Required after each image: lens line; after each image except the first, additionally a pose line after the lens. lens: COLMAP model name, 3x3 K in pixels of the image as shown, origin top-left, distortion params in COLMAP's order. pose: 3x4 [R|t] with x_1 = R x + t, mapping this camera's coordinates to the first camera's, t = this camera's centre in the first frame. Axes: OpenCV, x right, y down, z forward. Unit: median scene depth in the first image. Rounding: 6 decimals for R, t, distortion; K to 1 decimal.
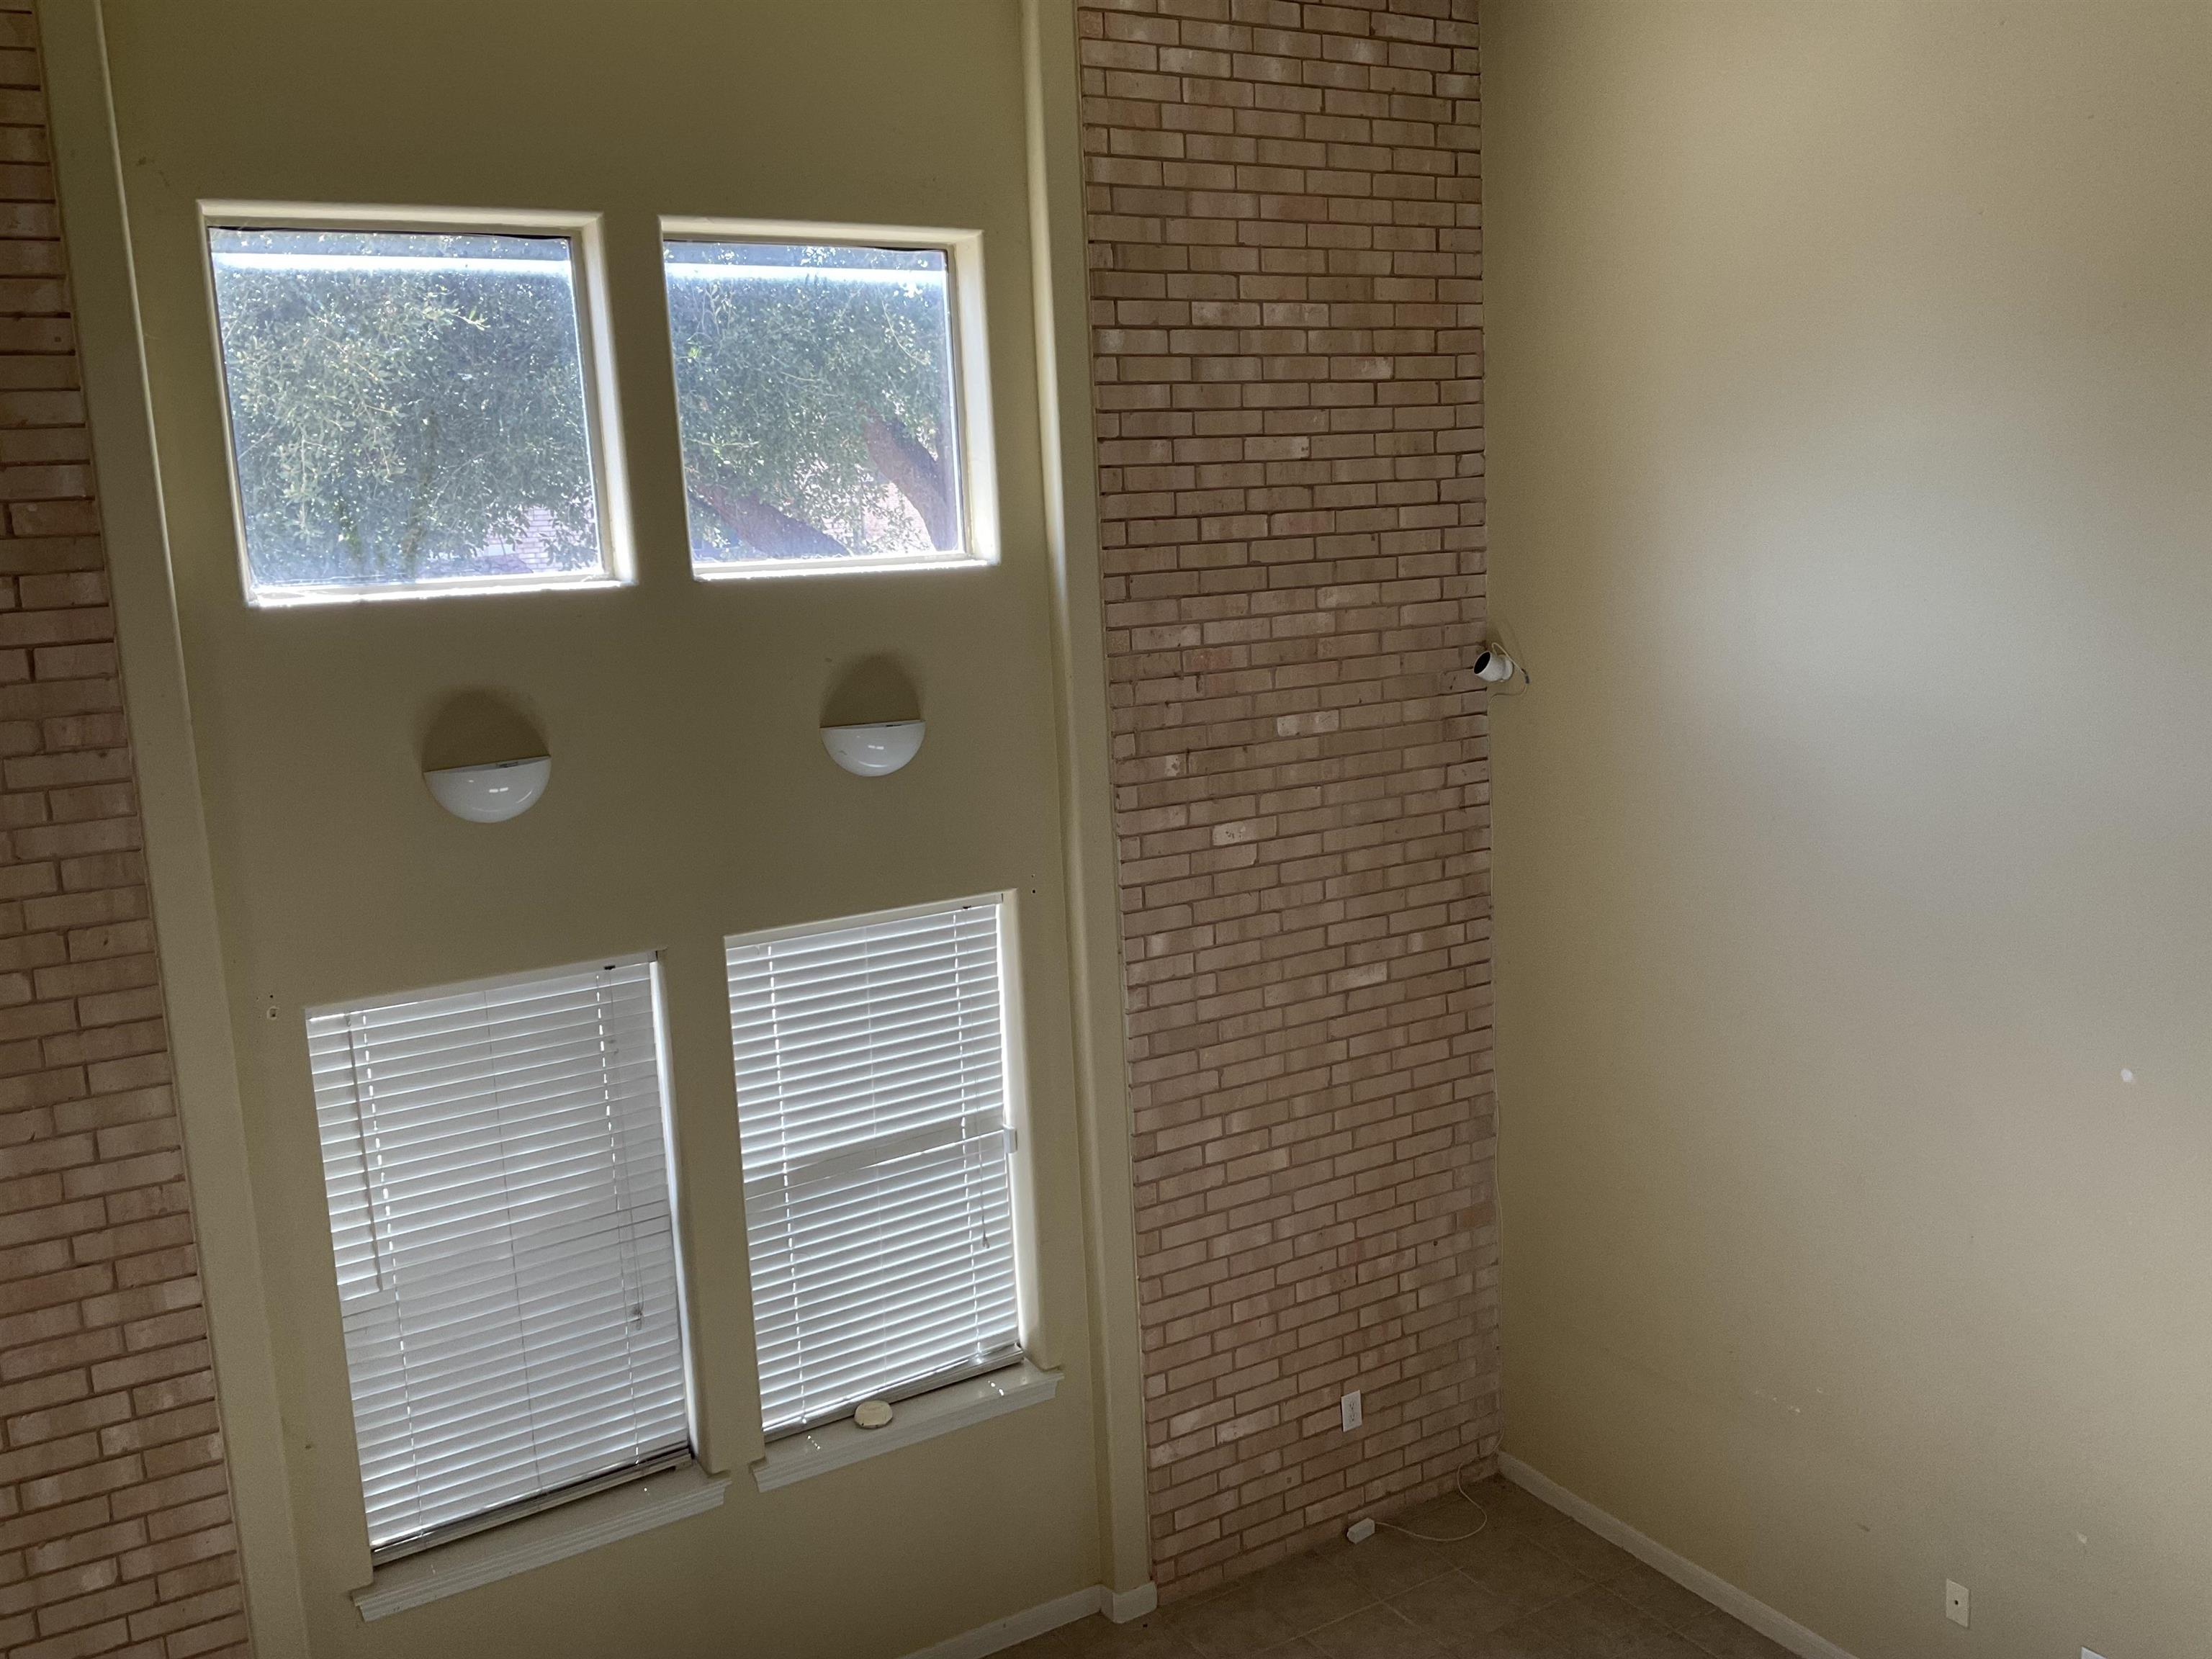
lens RADIAL K [[1829.8, 0, 1106.0], [0, 1829.8, 829.5], [0, 0, 1]] dist [0.113529, -0.197607]
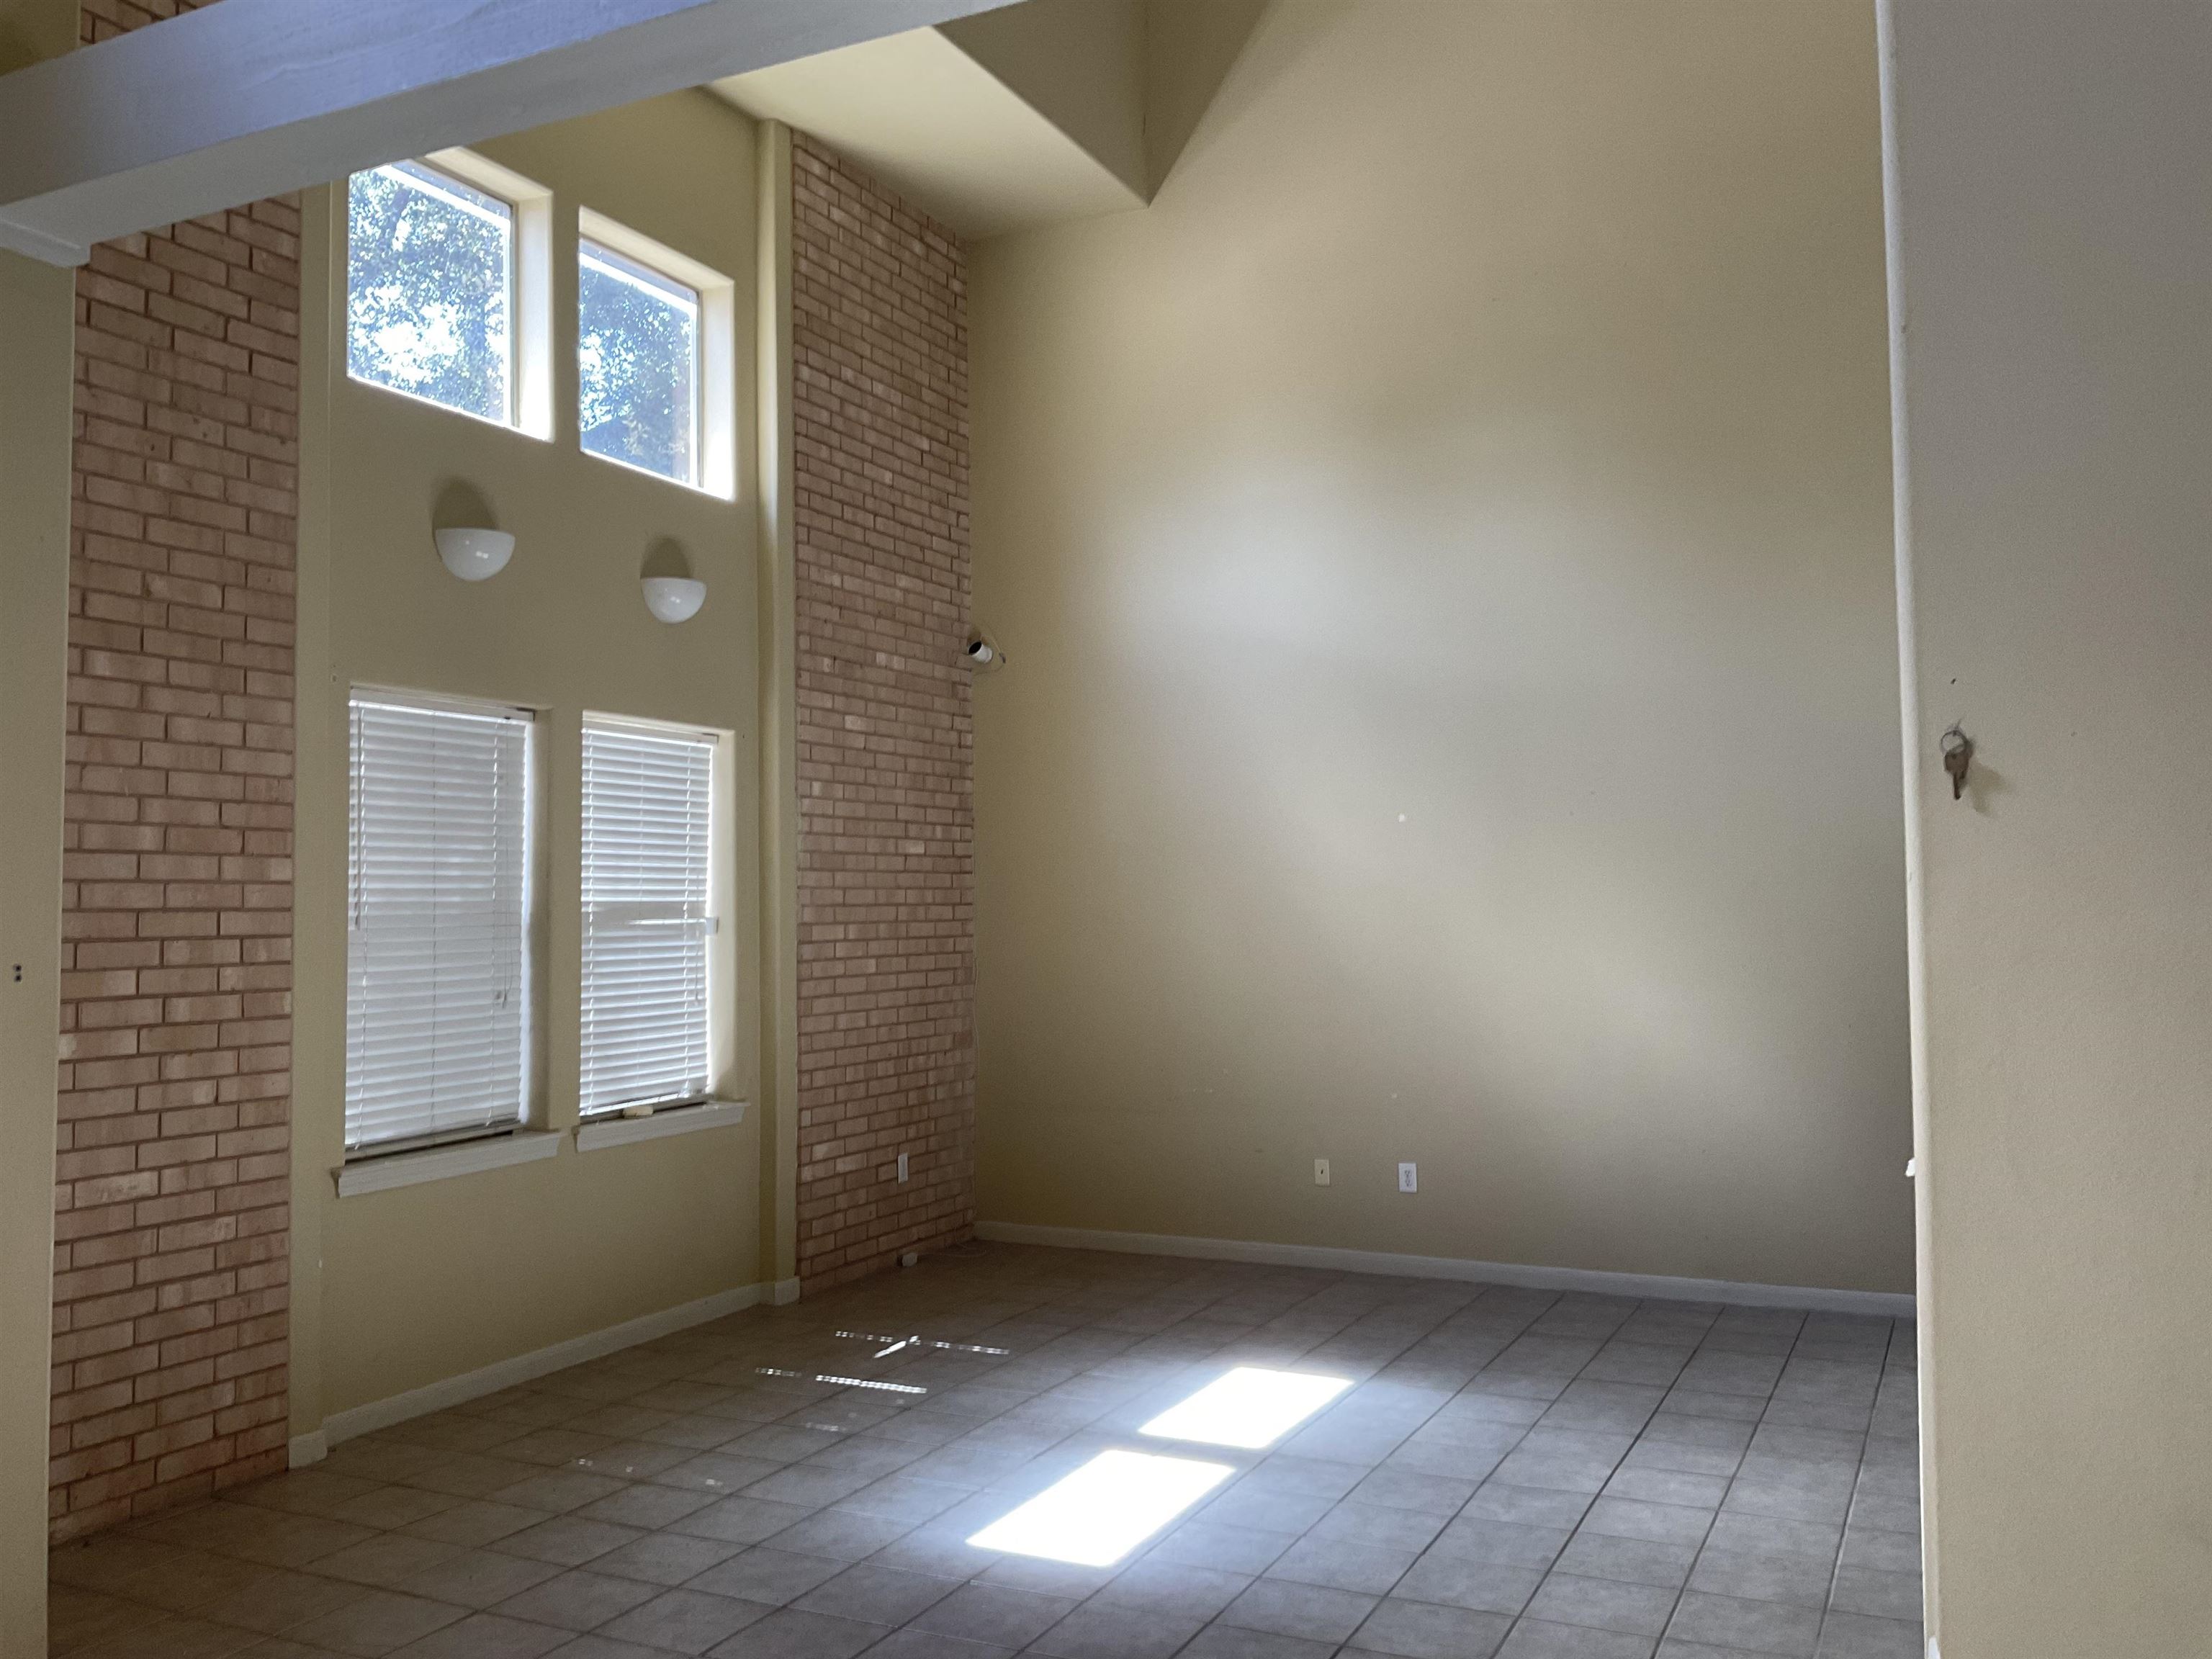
lens RADIAL K [[1829.8, 0, 1106.0], [0, 1829.8, 829.5], [0, 0, 1]] dist [0.113529, -0.197607]
pose [[0.831833, 0.066196, 0.551064, -0.560824], [0.059490, 0.976509, -0.207103, 0.398476], [-0.551828, 0.205058, 0.808355, -0.256310]]
